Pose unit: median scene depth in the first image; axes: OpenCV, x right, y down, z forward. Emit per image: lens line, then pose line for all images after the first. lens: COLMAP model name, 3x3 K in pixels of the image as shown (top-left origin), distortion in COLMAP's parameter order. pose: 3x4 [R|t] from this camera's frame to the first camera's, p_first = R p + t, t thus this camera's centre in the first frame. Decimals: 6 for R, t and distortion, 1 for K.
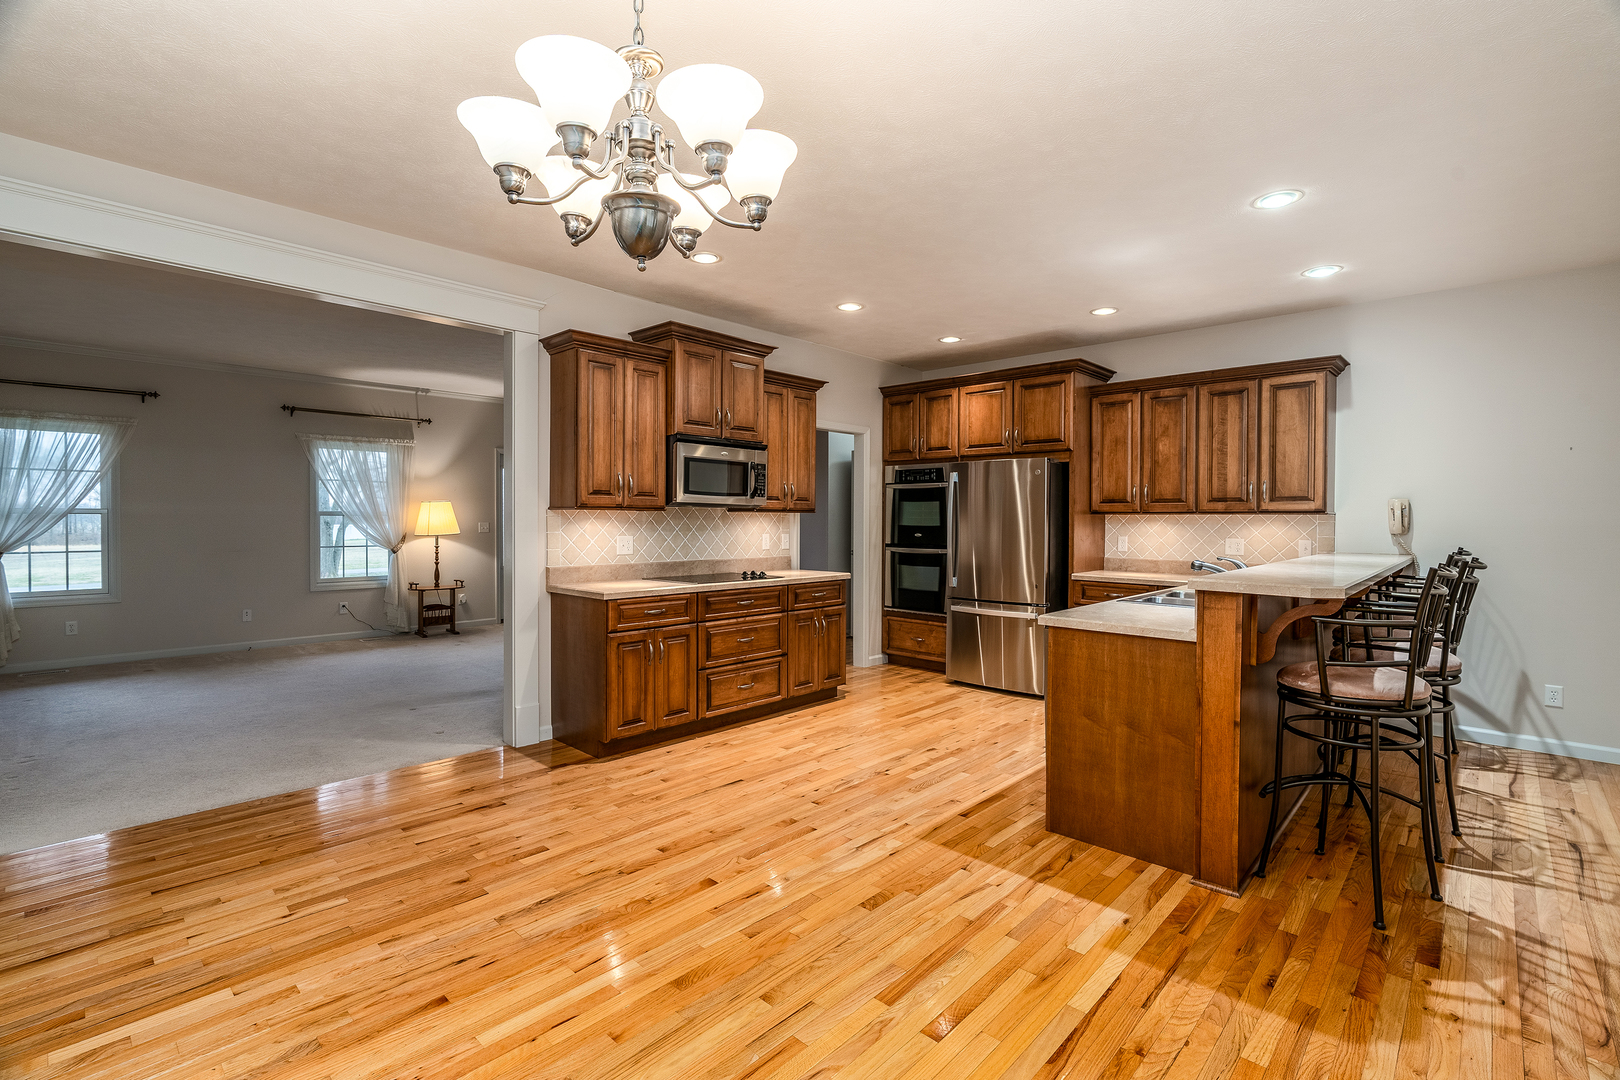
lens RADIAL K [[789.5, 0, 810.0], [0, 789.5, 540.0], [0, 0, 1]] dist [-0.002091, -0.000101]
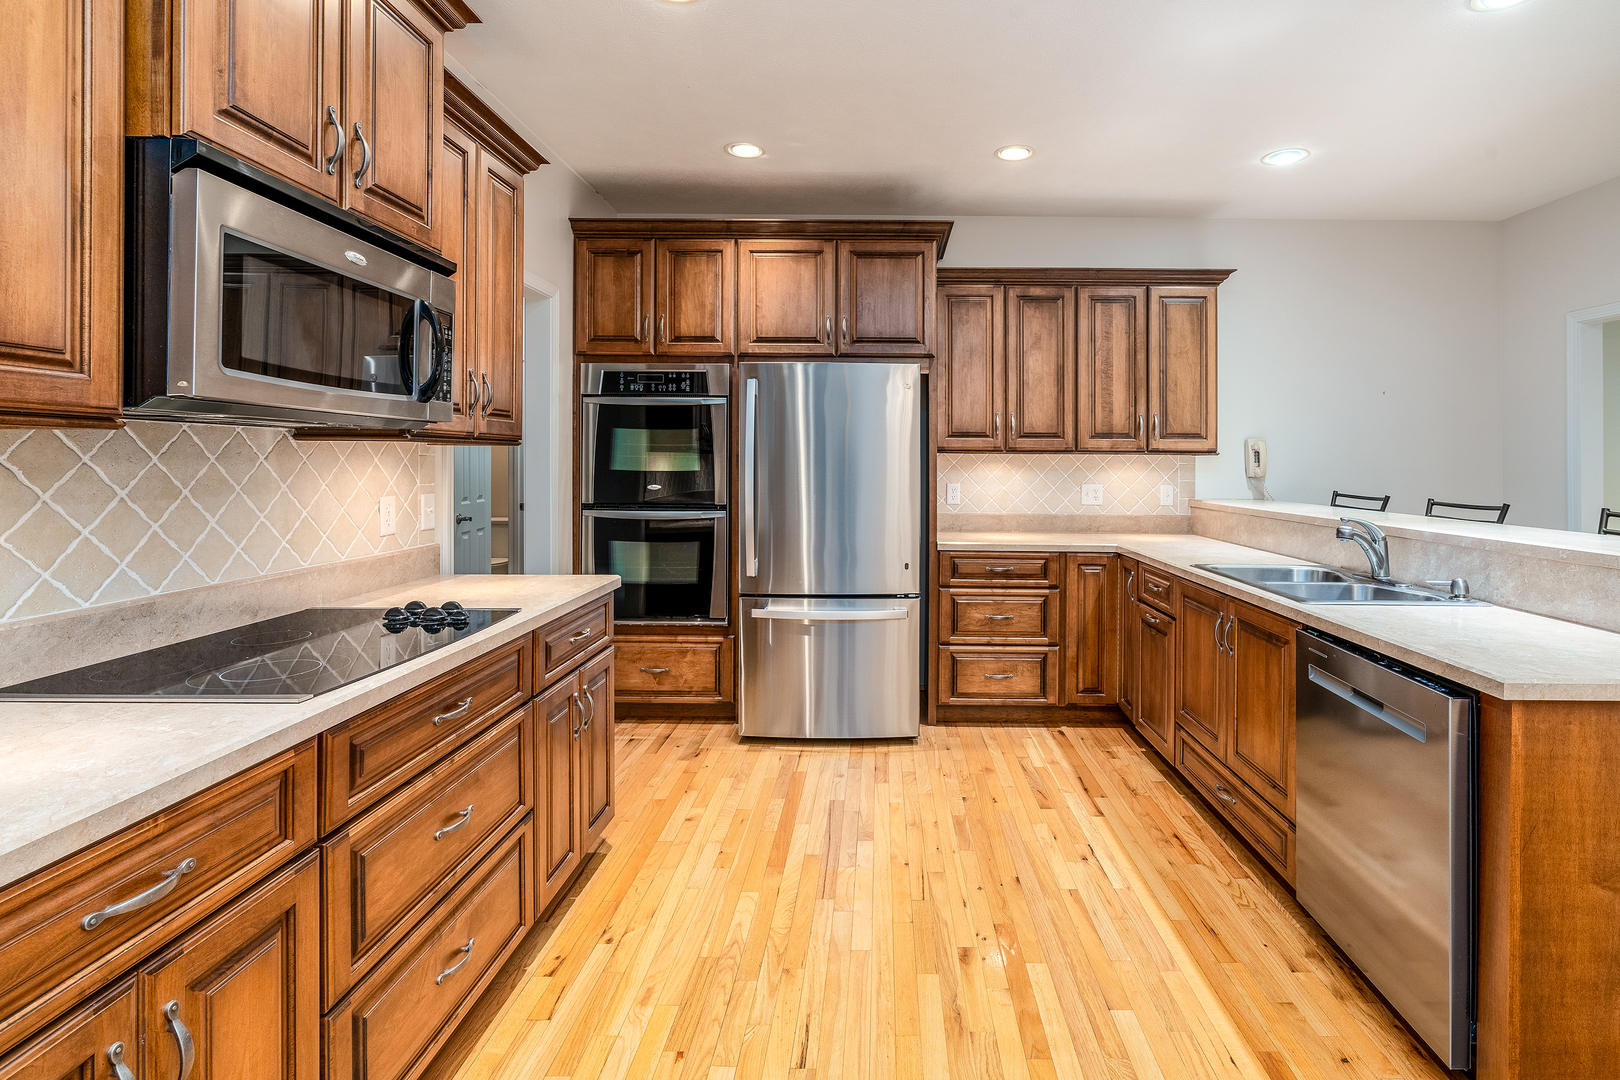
lens RADIAL K [[829.2, 0, 983.8], [0, 829.2, 466.1], [0, 0, 1]] dist [-0.002644, 0.000211]
pose [[0.710892, -0.004002, 0.703289, -0.144580], [0.015927, 0.999819, -0.010410, -0.014455], [-0.703120, 0.018601, 0.710828, 0.509383]]
